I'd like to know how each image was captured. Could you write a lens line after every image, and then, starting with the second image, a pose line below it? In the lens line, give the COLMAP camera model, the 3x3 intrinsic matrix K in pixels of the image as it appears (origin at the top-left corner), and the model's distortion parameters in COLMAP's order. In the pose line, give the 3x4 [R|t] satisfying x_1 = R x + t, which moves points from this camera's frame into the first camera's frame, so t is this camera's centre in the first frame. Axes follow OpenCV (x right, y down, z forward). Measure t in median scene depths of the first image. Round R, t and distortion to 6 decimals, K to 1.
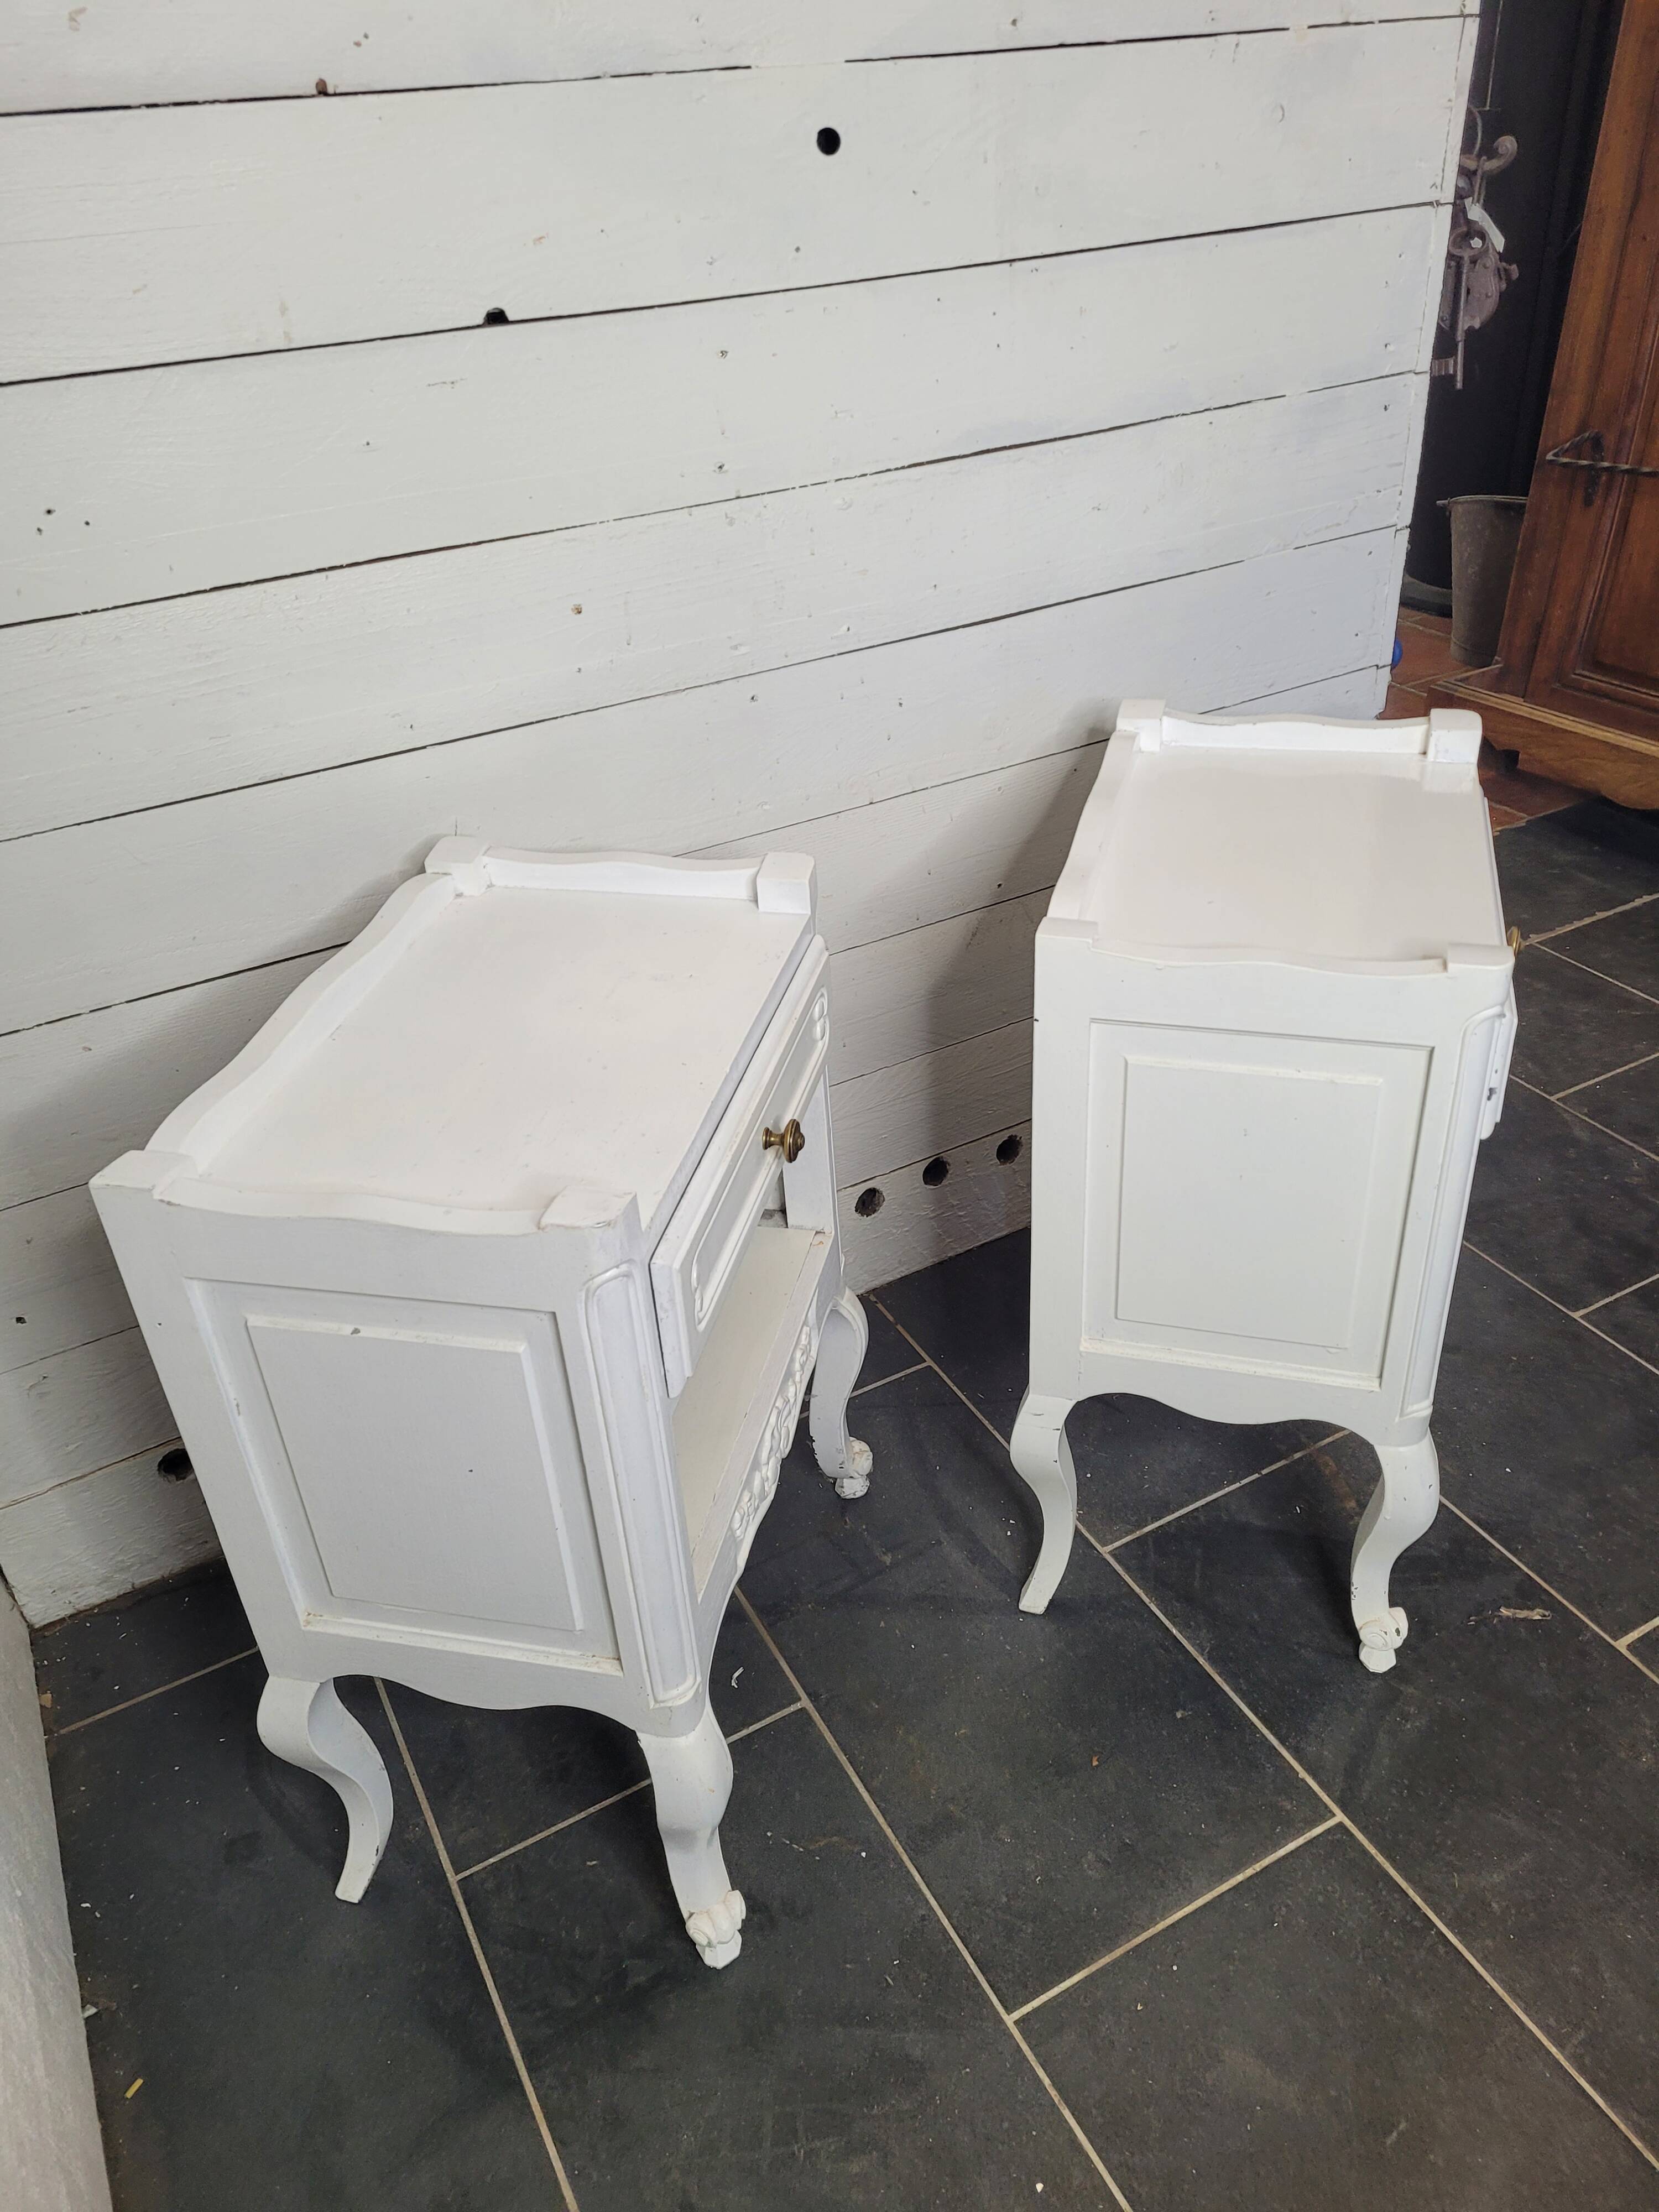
lens RADIAL K [[1664.4, 0, 858.0], [0, 1664.4, 1085.9], [0, 0, 1]] dist [0.062834, -0.056514]
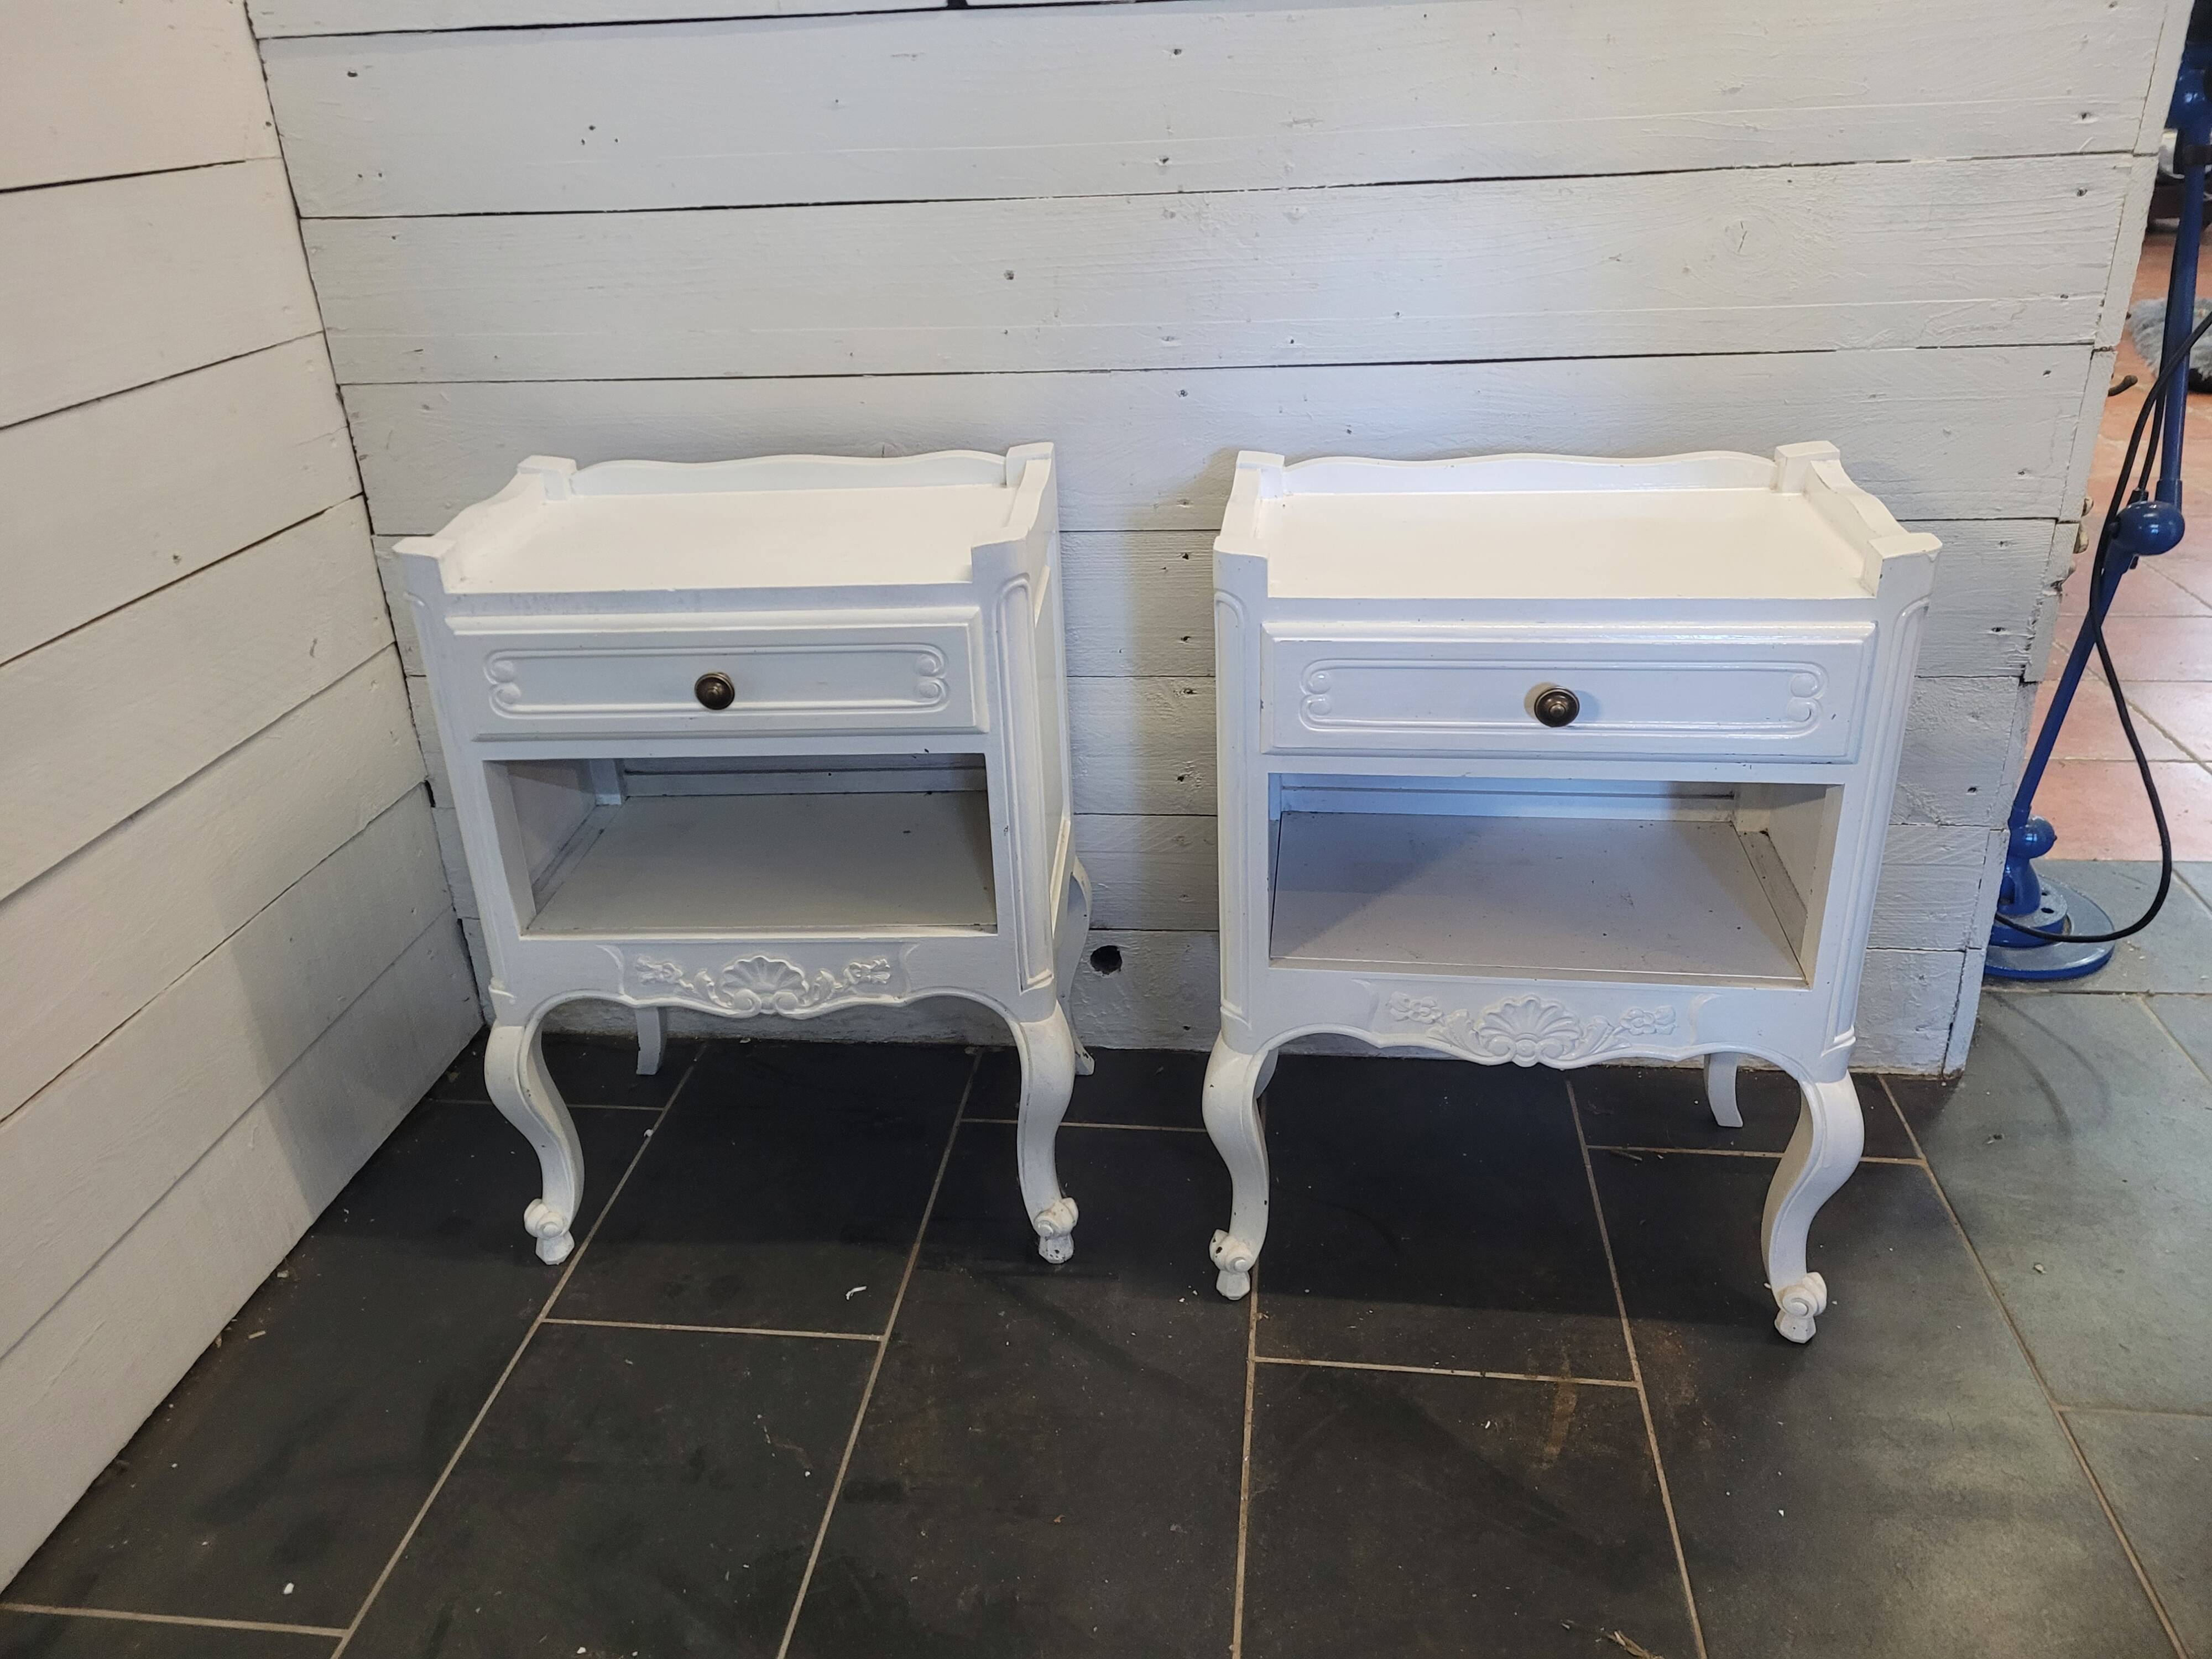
lens RADIAL K [[1664.4, 0, 1088.8], [0, 1664.4, 783.3], [0, 0, 1]] dist [0.062834, -0.056514]
pose [[0.805485, 0.261039, -0.532027, 0.534982], [-0.313177, 0.949660, -0.008197, 0.022504], [0.503105, 0.173221, 0.846688, 0.159992]]
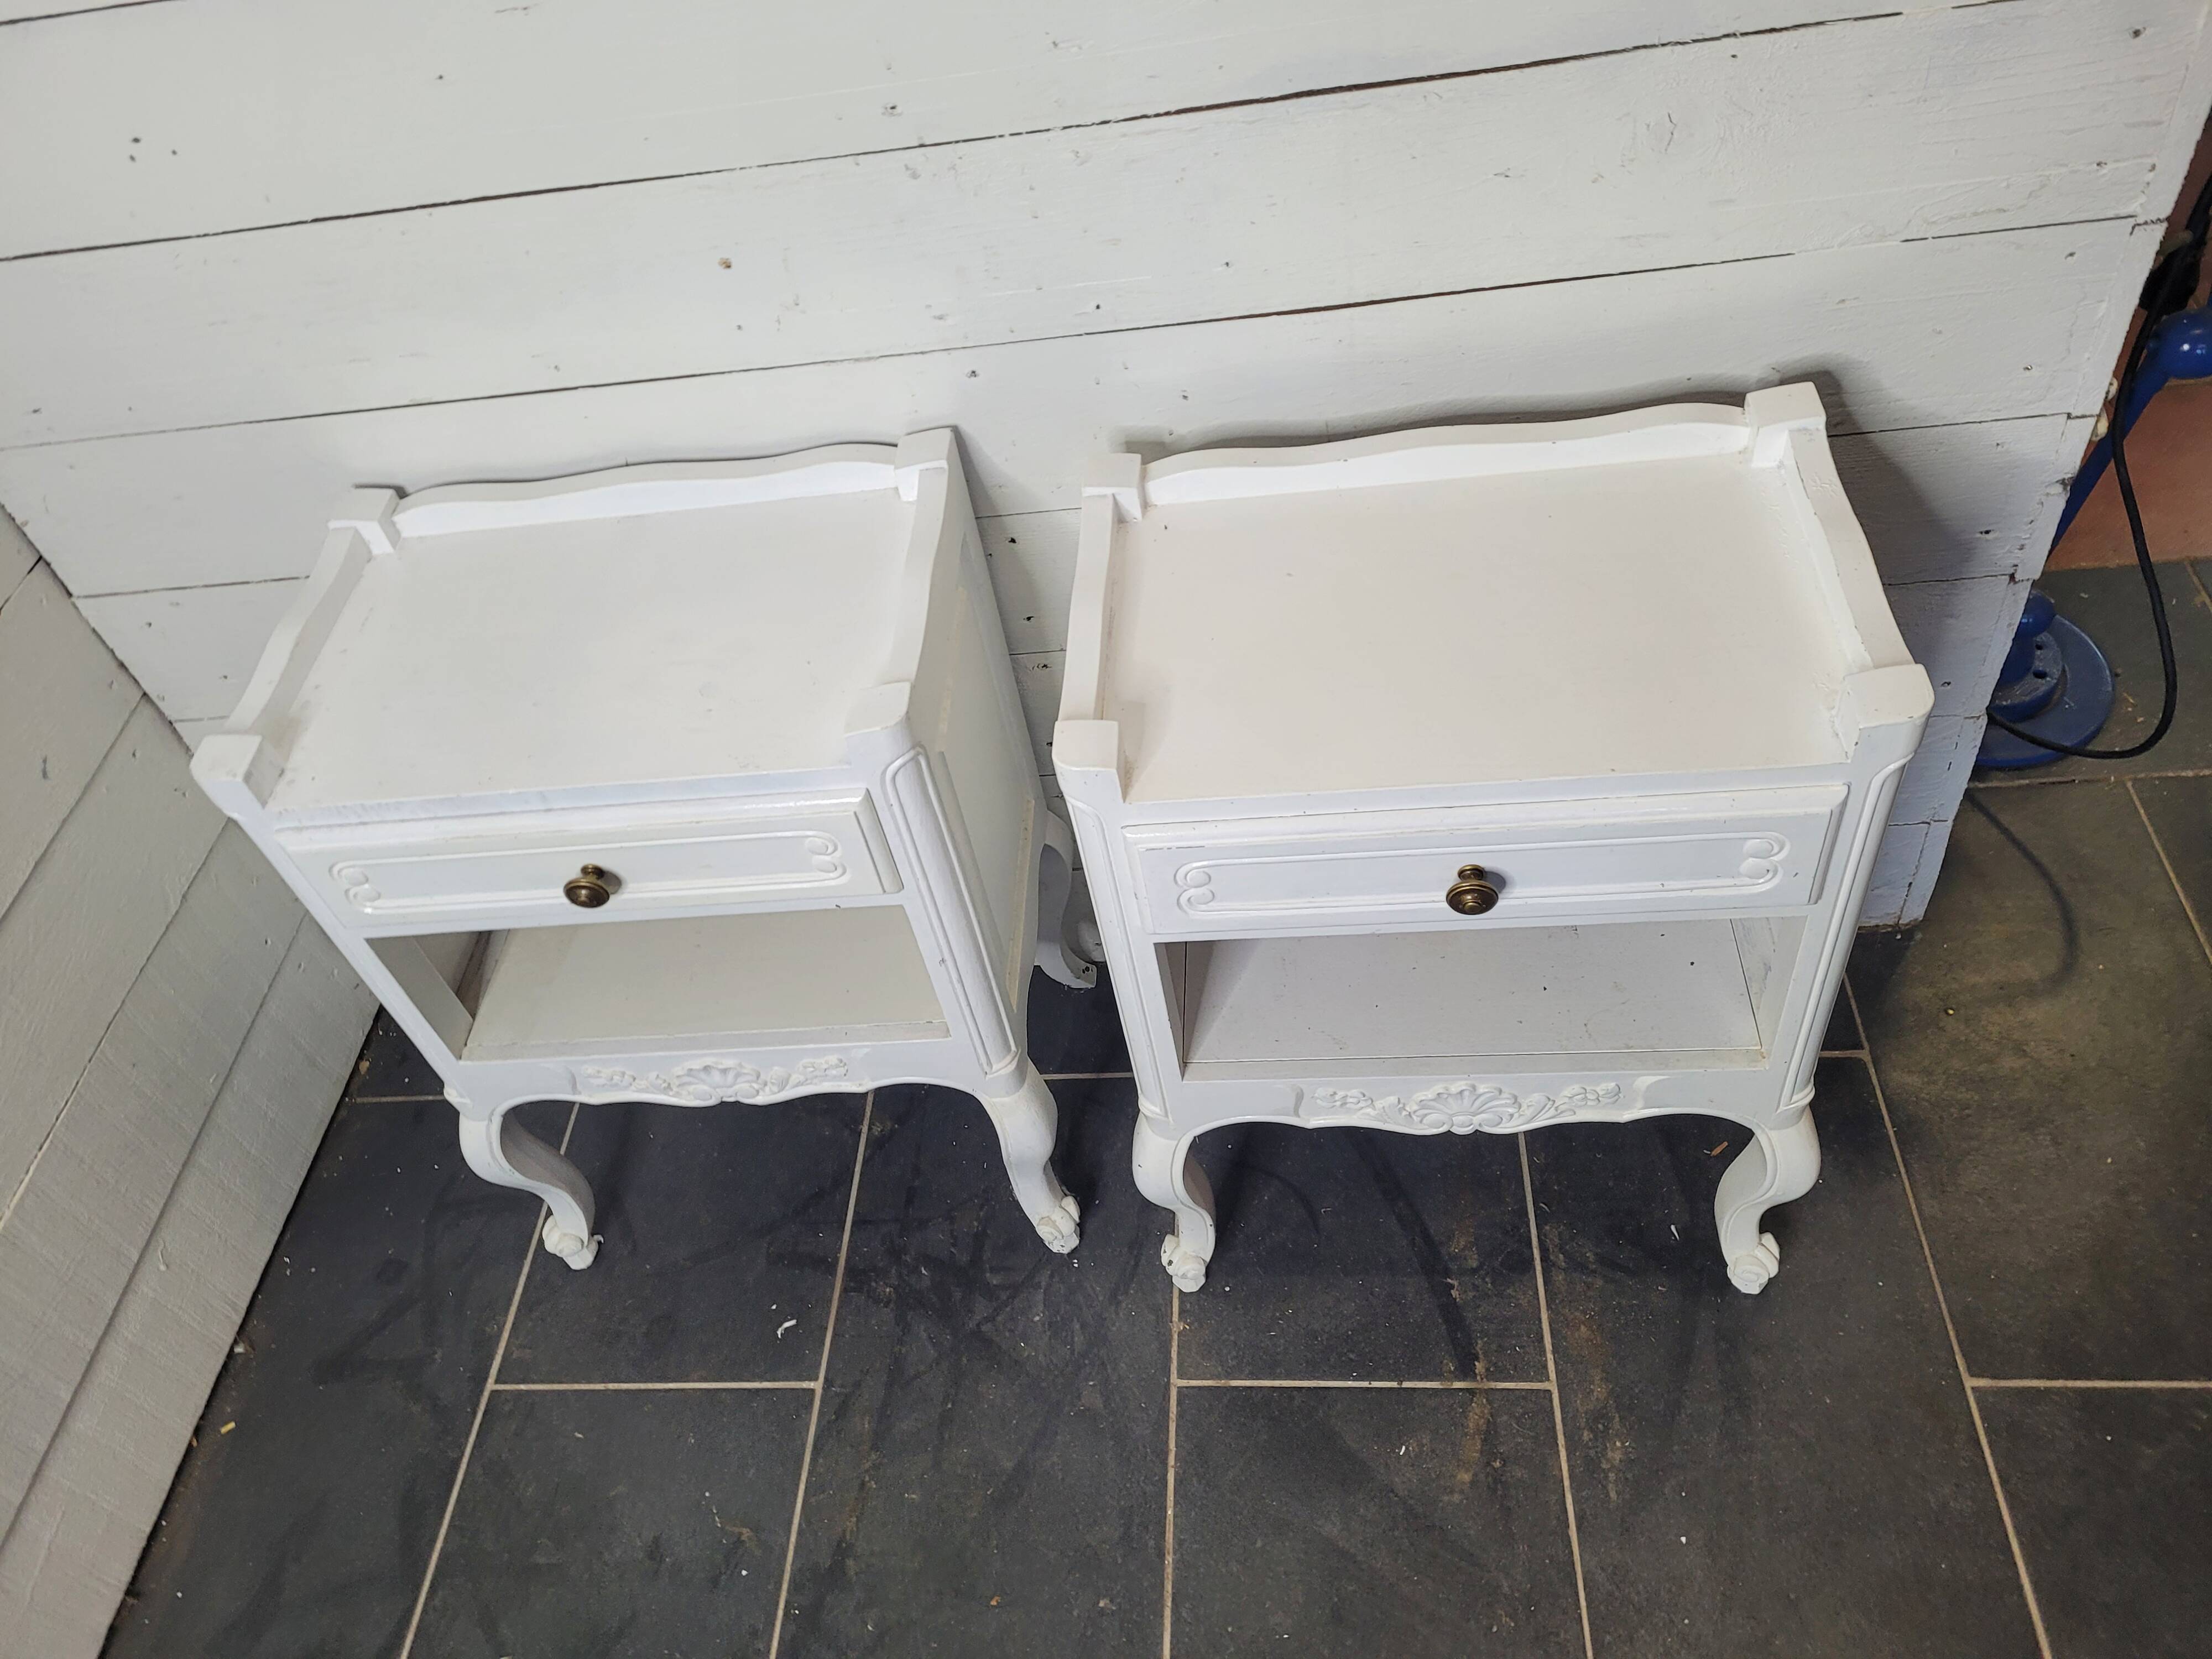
lens RADIAL K [[1664.4, 0, 1068.5], [0, 1664.4, 817.7], [0, 0, 1]] dist [0.062834, -0.056514]
pose [[0.833272, 0.349217, -0.428608, 0.432139], [-0.186823, 0.907508, 0.376200, -0.378430], [0.520340, -0.233403, 0.821443, 0.328467]]
